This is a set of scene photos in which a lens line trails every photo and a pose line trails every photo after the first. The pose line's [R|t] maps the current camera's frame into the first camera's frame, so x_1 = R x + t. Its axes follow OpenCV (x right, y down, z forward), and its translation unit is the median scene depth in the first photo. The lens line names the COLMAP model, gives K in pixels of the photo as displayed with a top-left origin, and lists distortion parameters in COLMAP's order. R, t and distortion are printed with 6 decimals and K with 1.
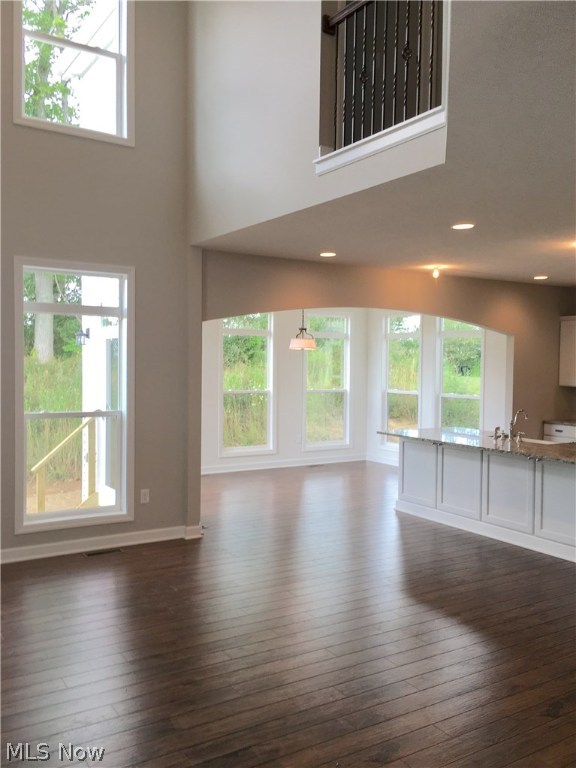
lens RADIAL K [[685.8, 0, 288.0], [0, 685.8, 384.0], [0, 0, 1]] dist [0.082319, -0.116877]
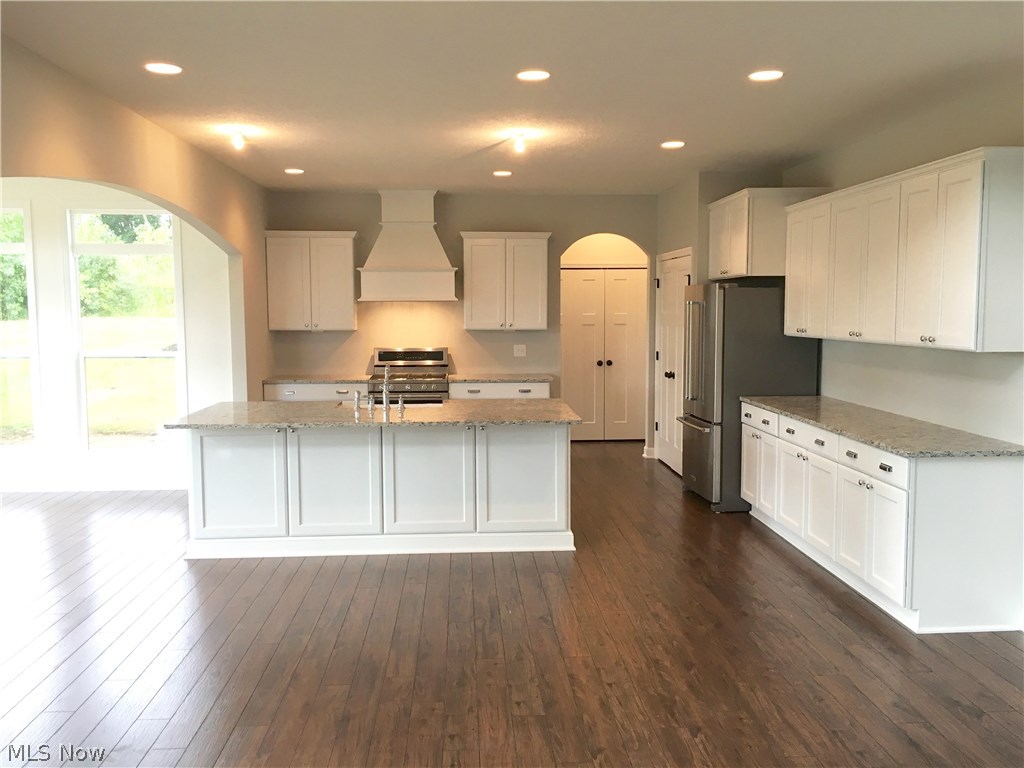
lens RADIAL K [[871.4, 0, 509.7], [0, 871.4, 385.3], [0, 0, 1]] dist [0.085339, -0.115885]
pose [[0.497140, -0.095506, 0.862398, -0.265852], [0.041089, 0.995400, 0.086549, -0.008529], [-0.866697, -0.007592, 0.498778, 0.339246]]
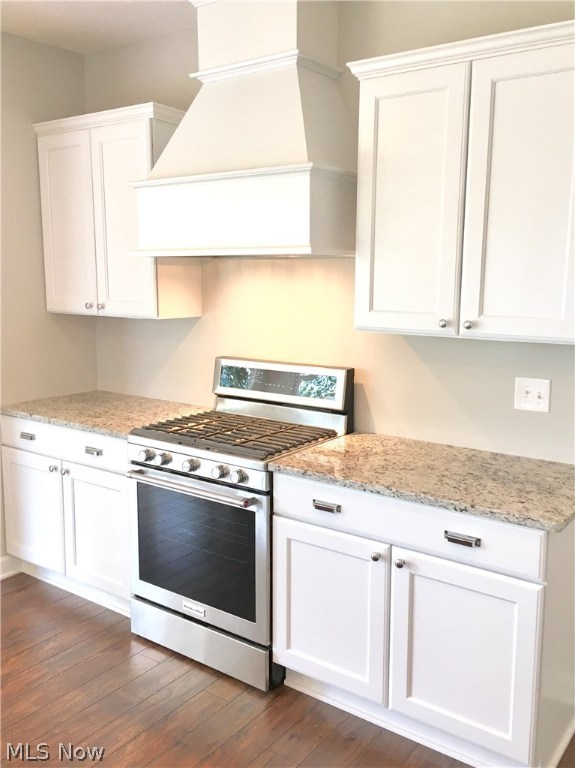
lens RADIAL K [[704.7, 0, 286.1], [0, 704.7, 374.3], [0, 0, 1]] dist [0.101608, -0.147854]
pose [[0.933272, -0.064058, 0.353412, 0.374873], [0.023723, 0.992812, 0.117306, -0.006089], [-0.358386, -0.101094, 0.928084, 0.581457]]
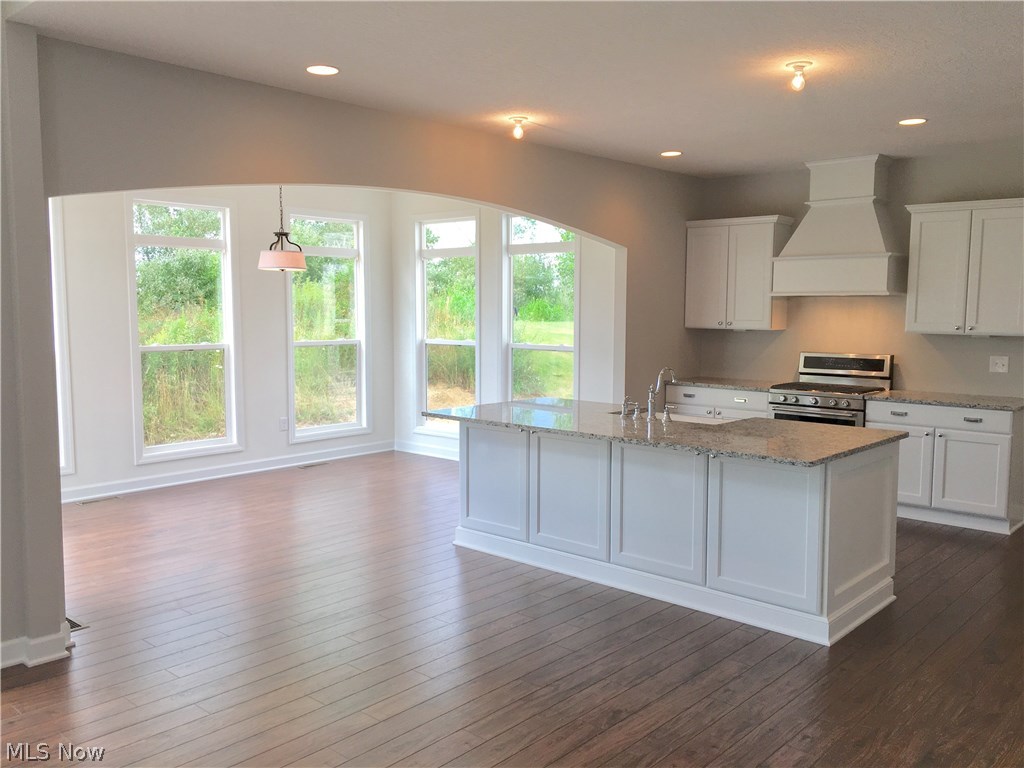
lens RADIAL K [[871.4, 0, 509.7], [0, 871.4, 385.3], [0, 0, 1]] dist [0.085339, -0.115885]
pose [[0.965484, -0.032995, 0.258364, 0.011482], [0.017826, 0.997988, 0.060839, 0.003812], [-0.259852, -0.054134, 0.964130, 0.233613]]
